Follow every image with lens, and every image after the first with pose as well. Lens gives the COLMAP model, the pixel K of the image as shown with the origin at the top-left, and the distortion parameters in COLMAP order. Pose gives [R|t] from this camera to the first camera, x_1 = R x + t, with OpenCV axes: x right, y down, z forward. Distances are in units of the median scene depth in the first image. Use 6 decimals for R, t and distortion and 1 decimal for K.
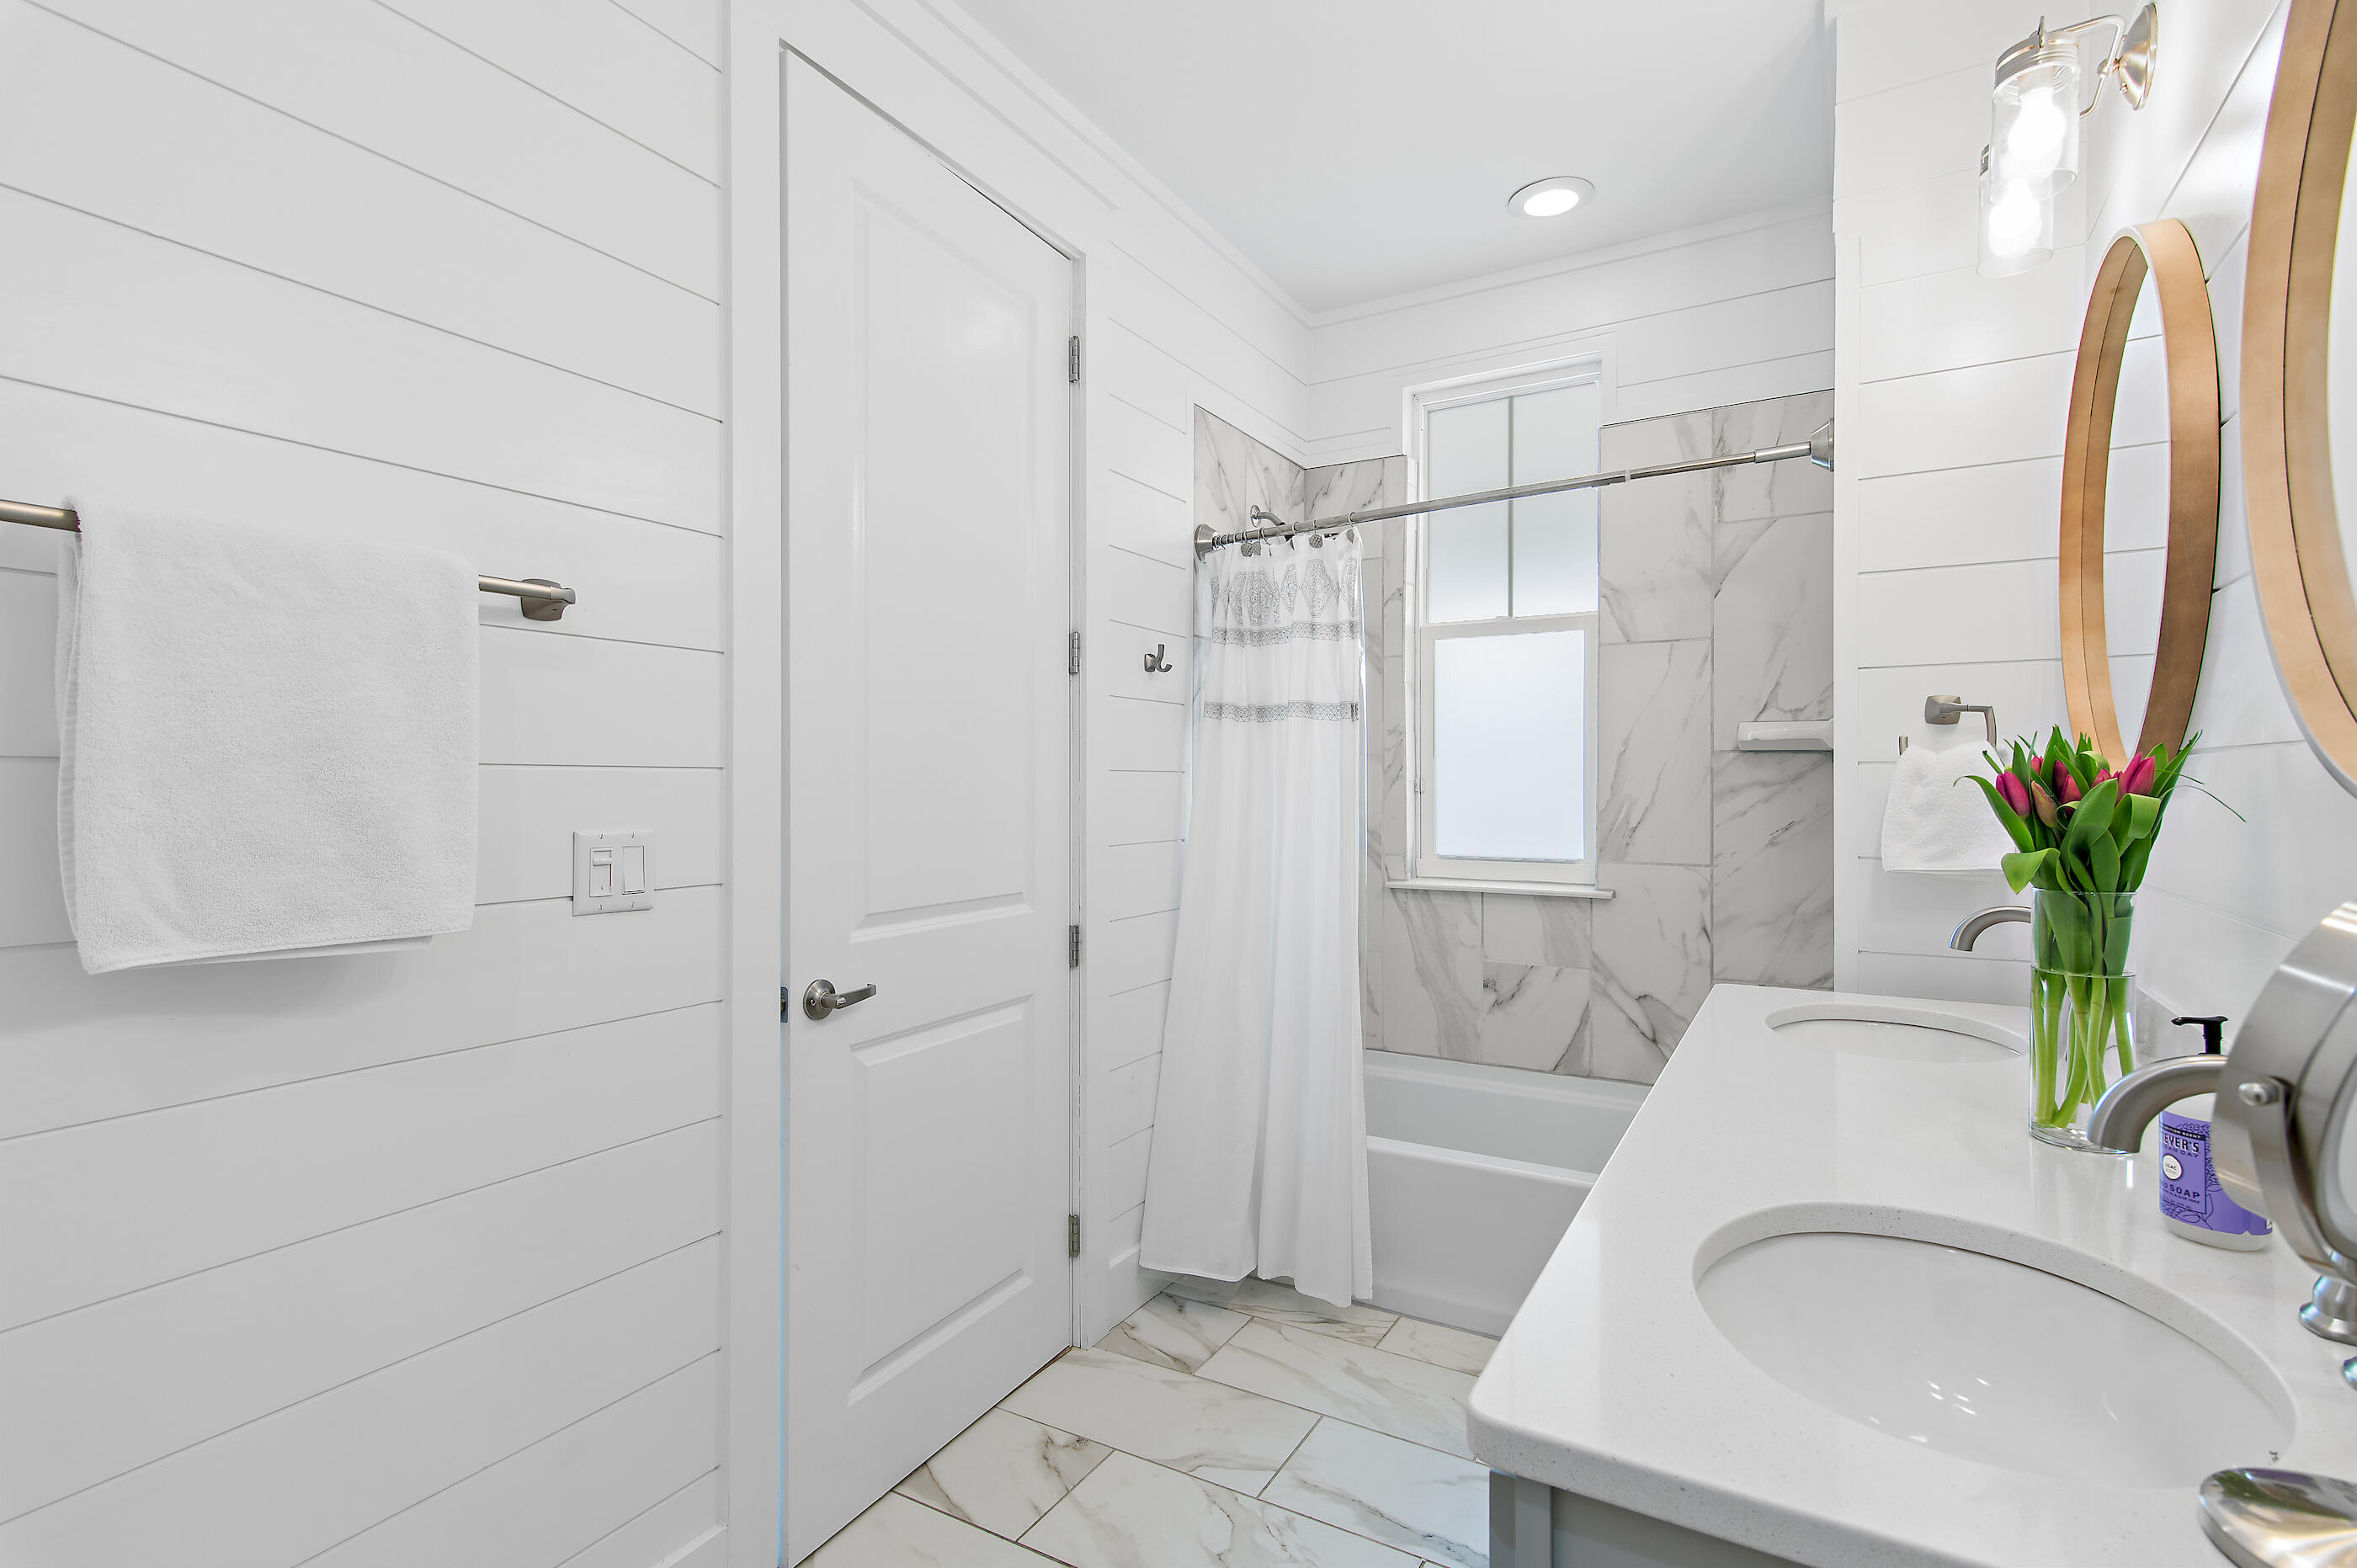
lens RADIAL K [[1173.7, 0, 1180.0], [0, 1173.7, 771.8], [0, 0, 1]] dist [0.001099, -0.000965]
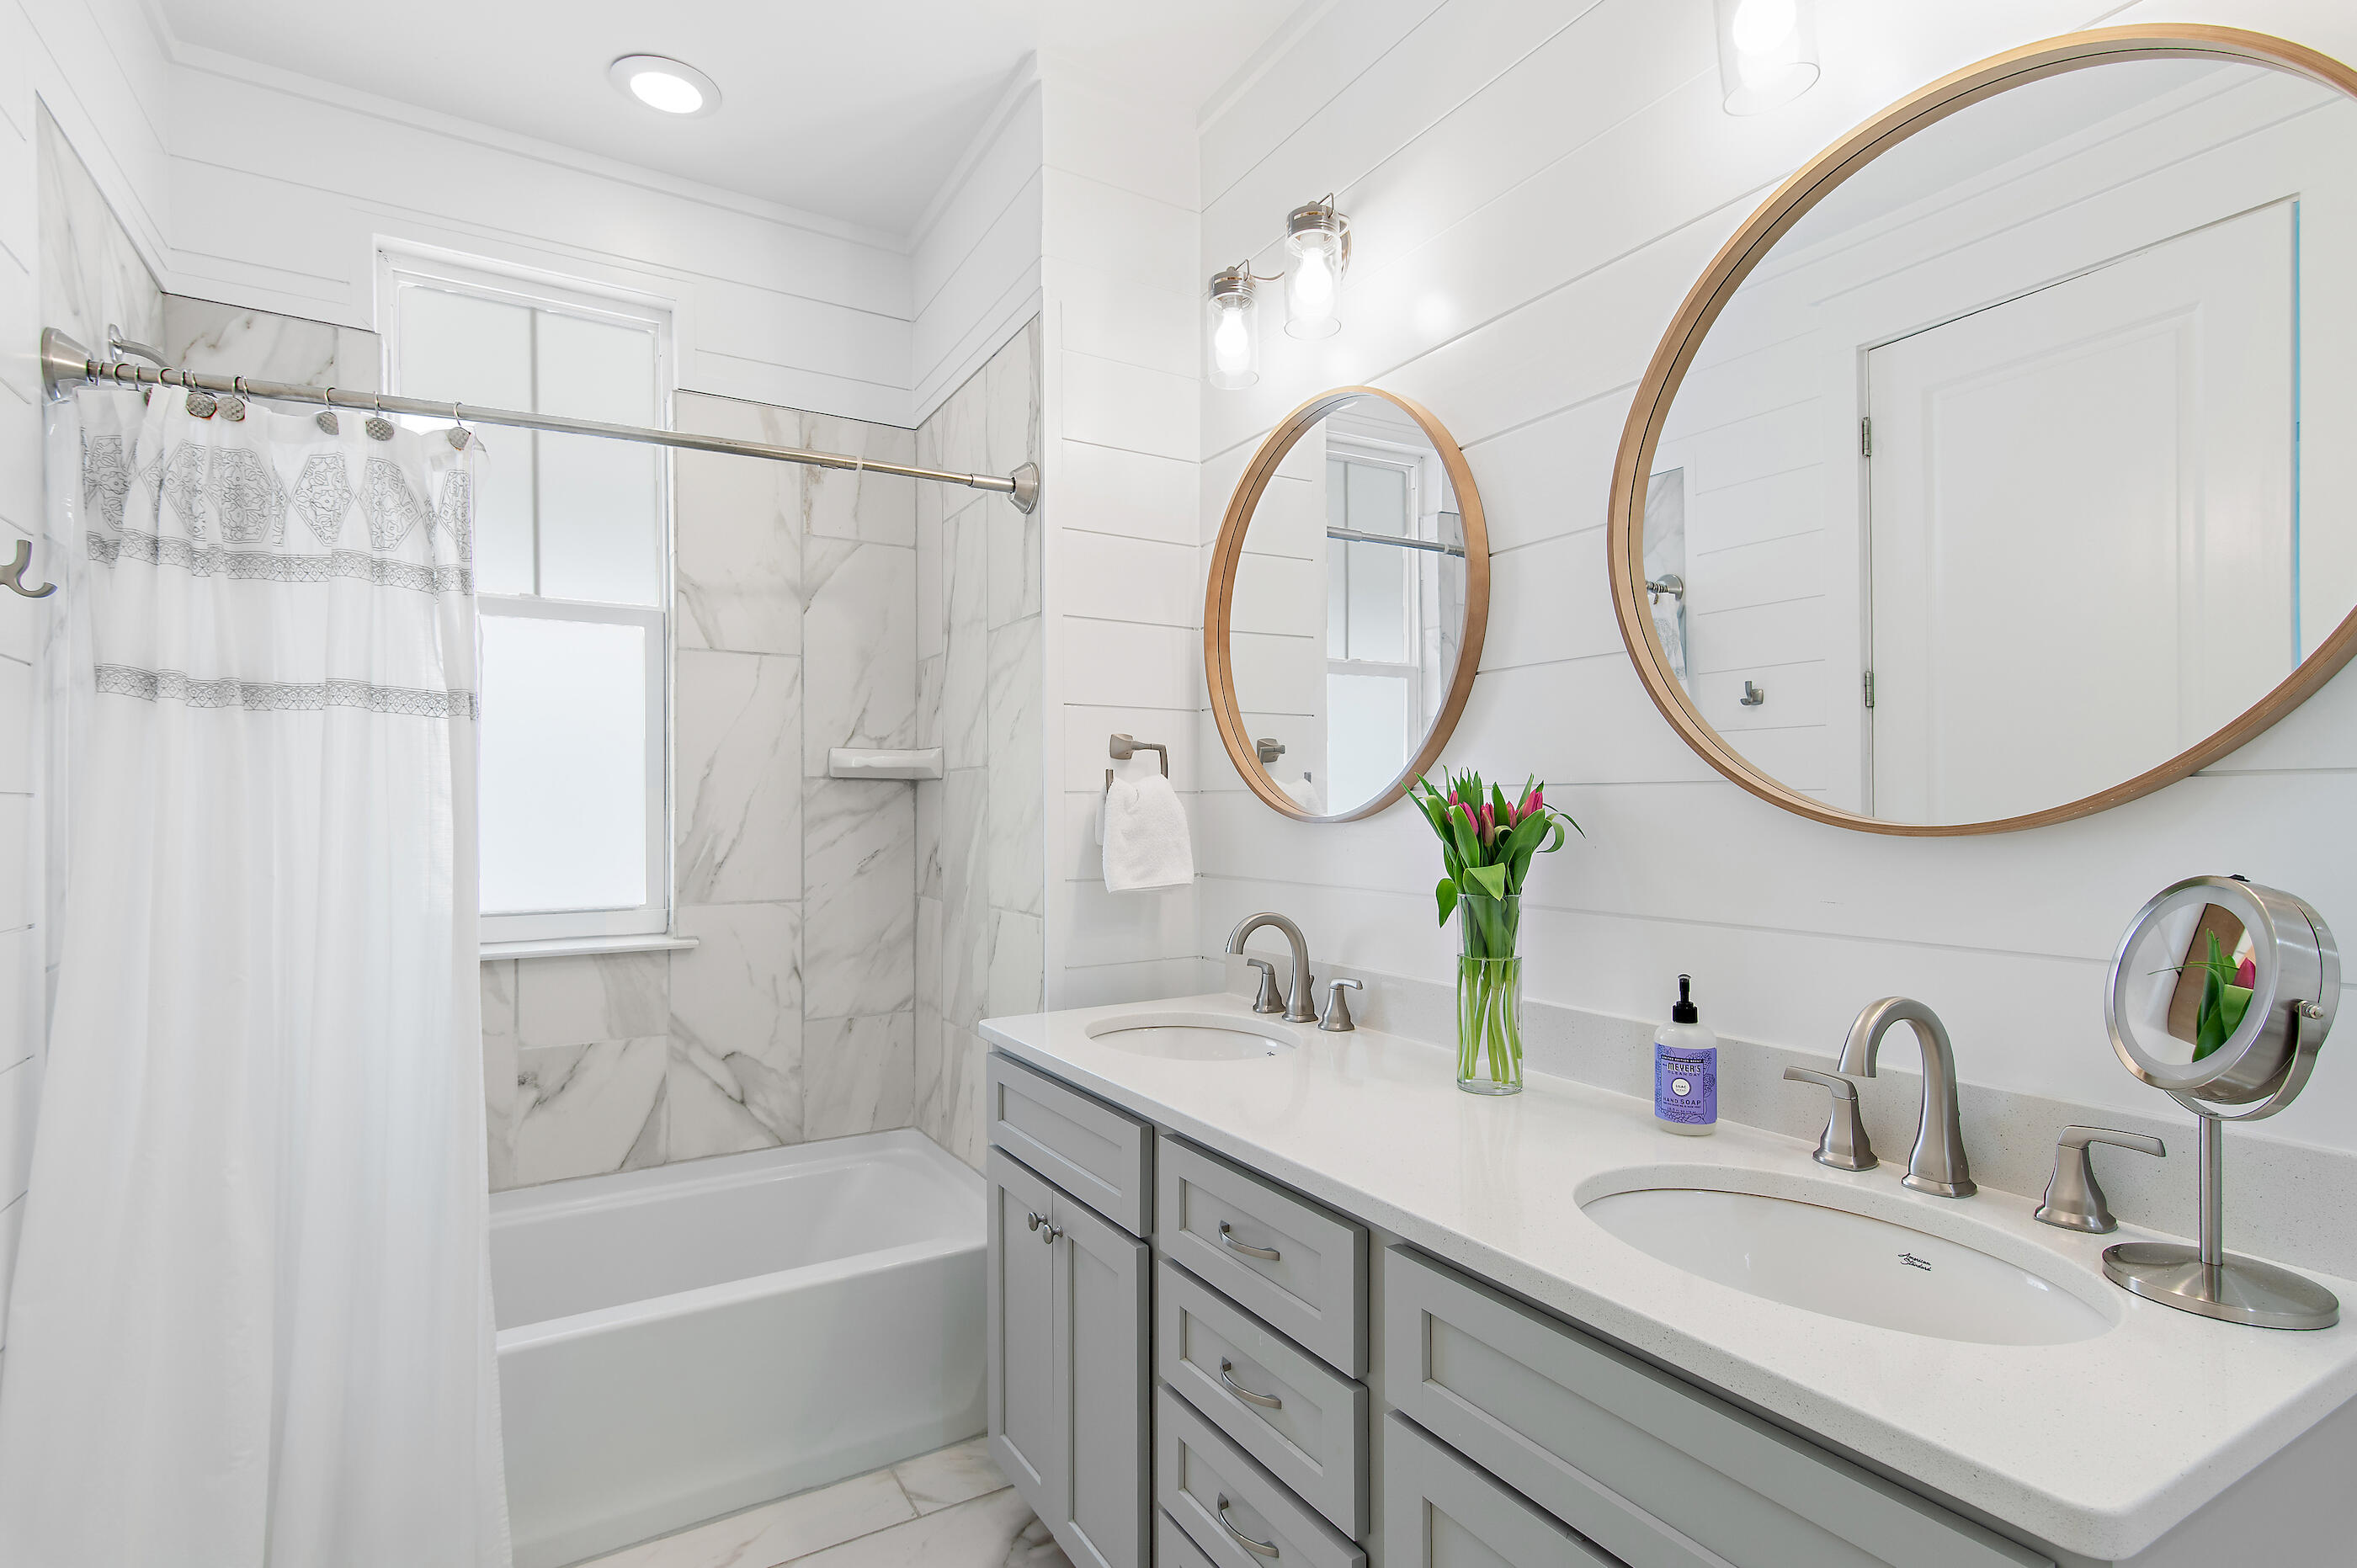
lens RADIAL K [[1158.2, 0, 1182.3], [0, 1158.2, 806.0], [0, 0, 1]] dist [0.008423, -0.000109]
pose [[0.441729, 0.000167, 0.897148, -0.240818], [-0.005435, 0.999982, 0.002490, 0.001319], [-0.897132, -0.005976, 0.441722, 0.321096]]
